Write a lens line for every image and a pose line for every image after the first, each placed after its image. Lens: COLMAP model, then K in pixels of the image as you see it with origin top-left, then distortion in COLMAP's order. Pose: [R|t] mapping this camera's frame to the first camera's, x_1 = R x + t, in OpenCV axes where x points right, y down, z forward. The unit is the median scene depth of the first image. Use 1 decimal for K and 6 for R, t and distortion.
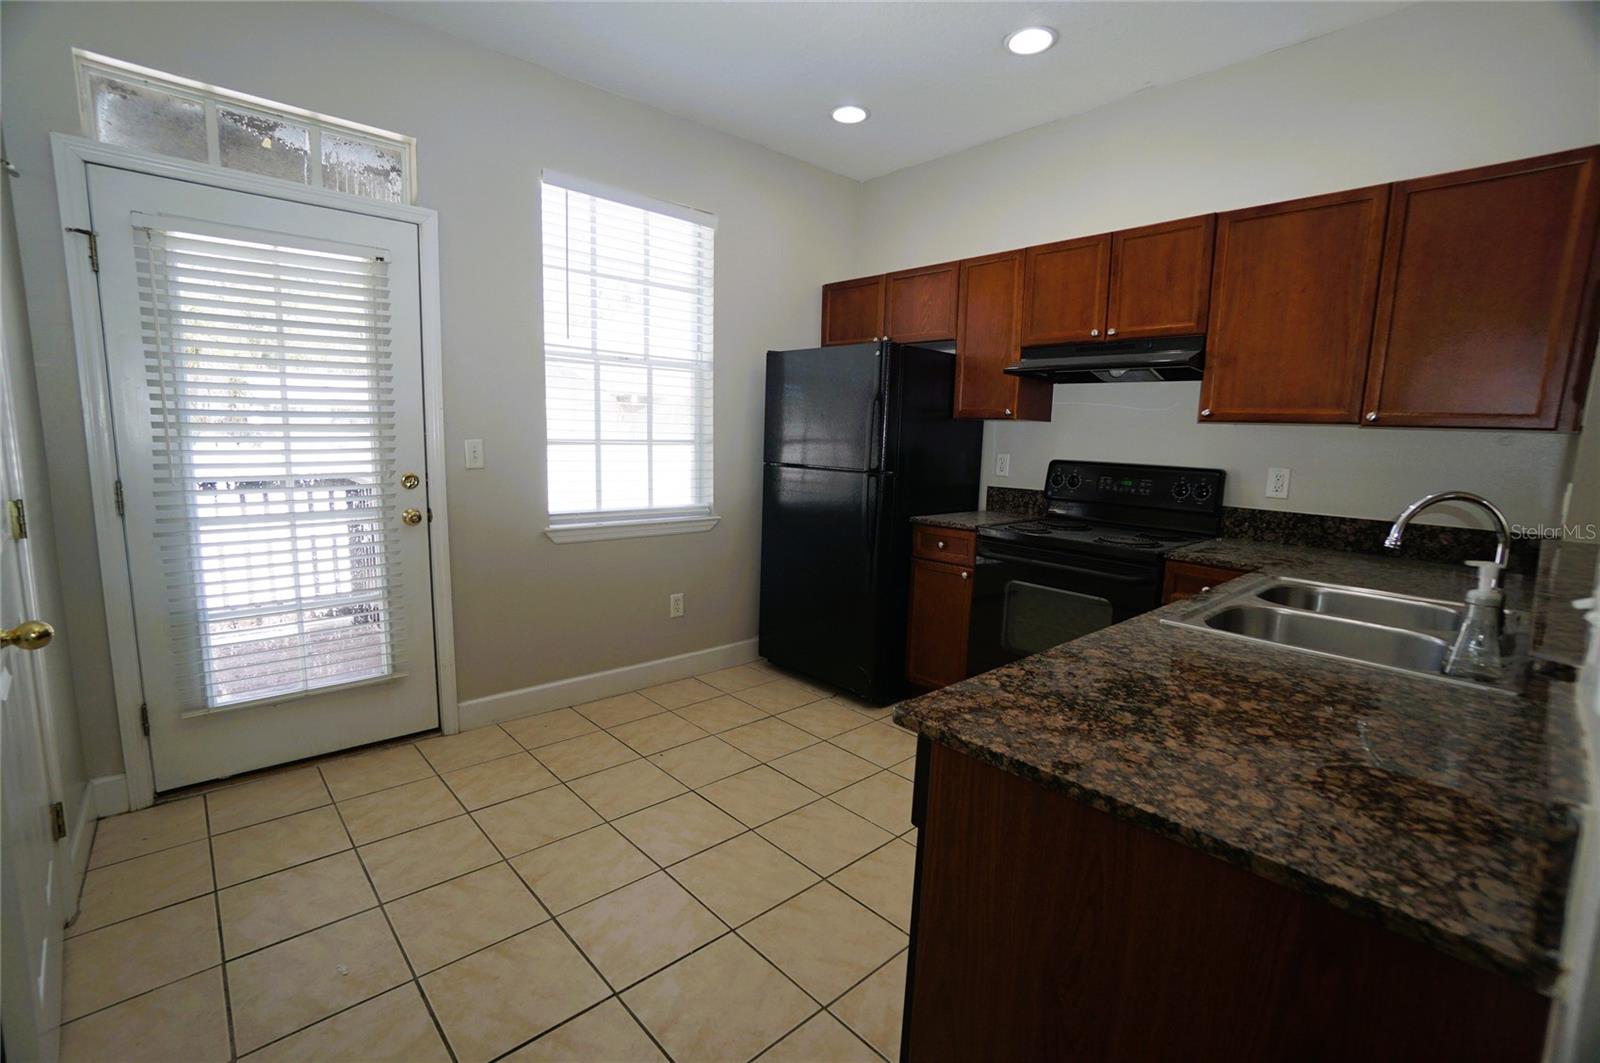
lens RADIAL K [[735.8, 0, 806.2], [0, 735.8, 534.1], [0, 0, 1]] dist [-0.000896, -0.000065]
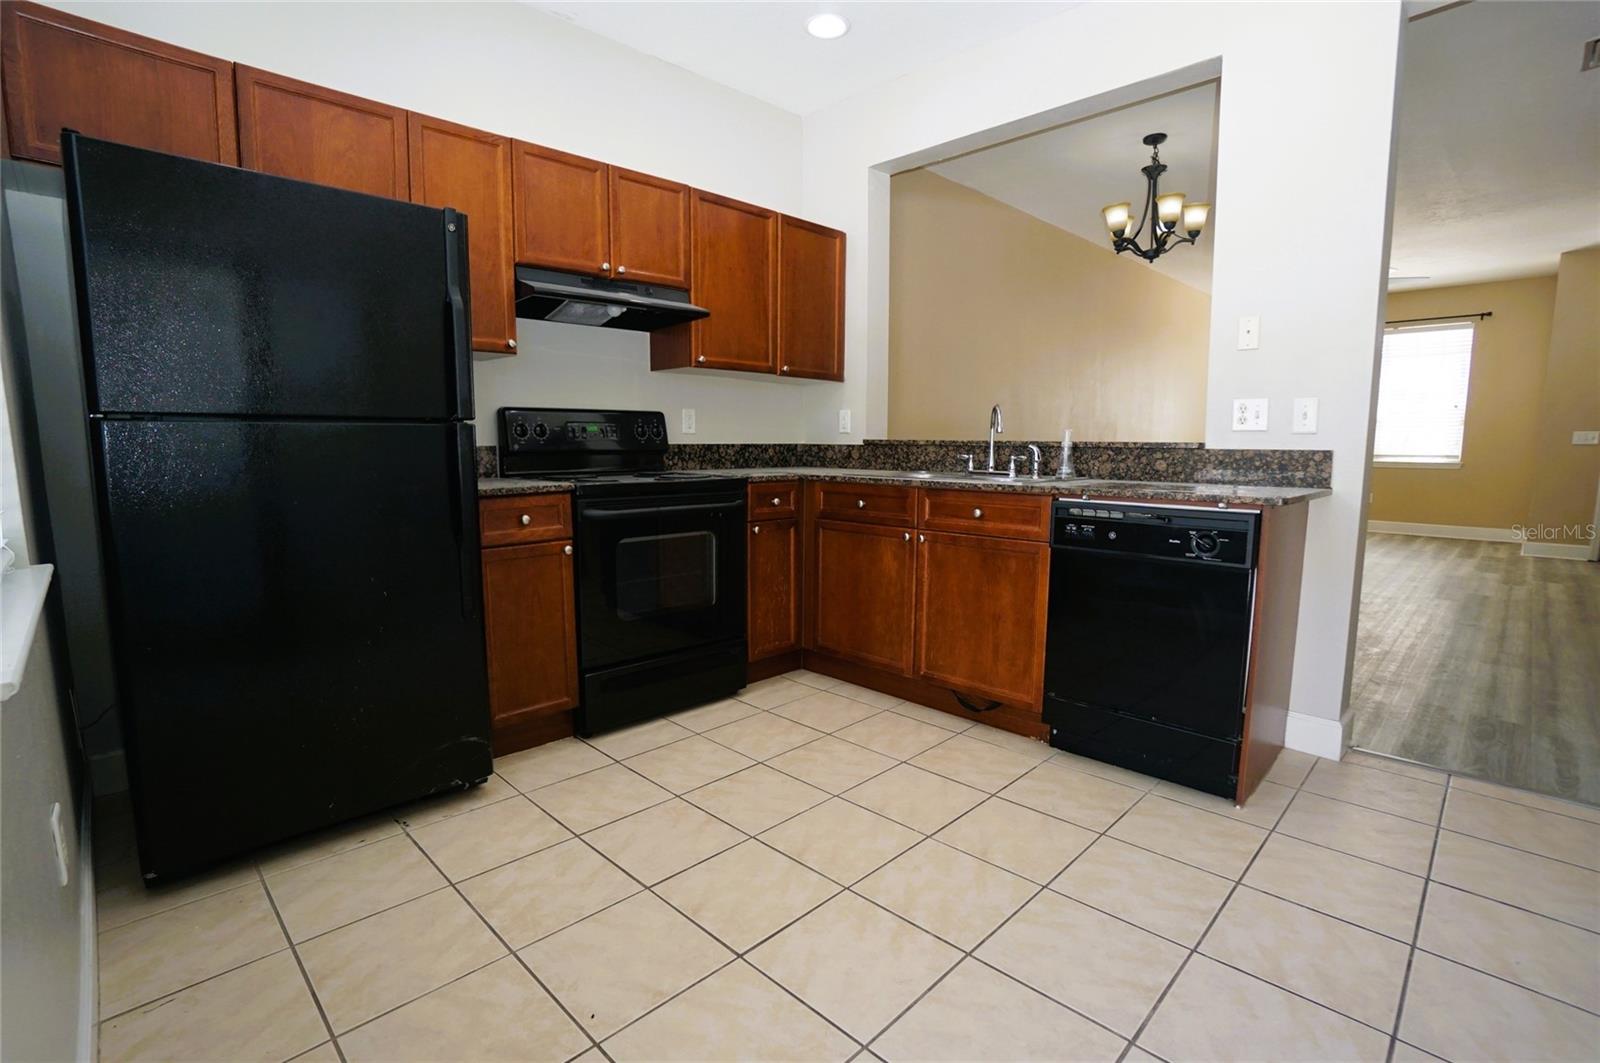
lens RADIAL K [[735.8, 0, 808.3], [0, 735.8, 528.7], [0, 0, 1]] dist [-0.000896, -0.000065]
pose [[-0.066195, -0.154092, 0.985837, -0.619548], [0.124119, 0.979058, 0.161366, -0.065442], [-0.990057, 0.133043, -0.045683, 0.846166]]
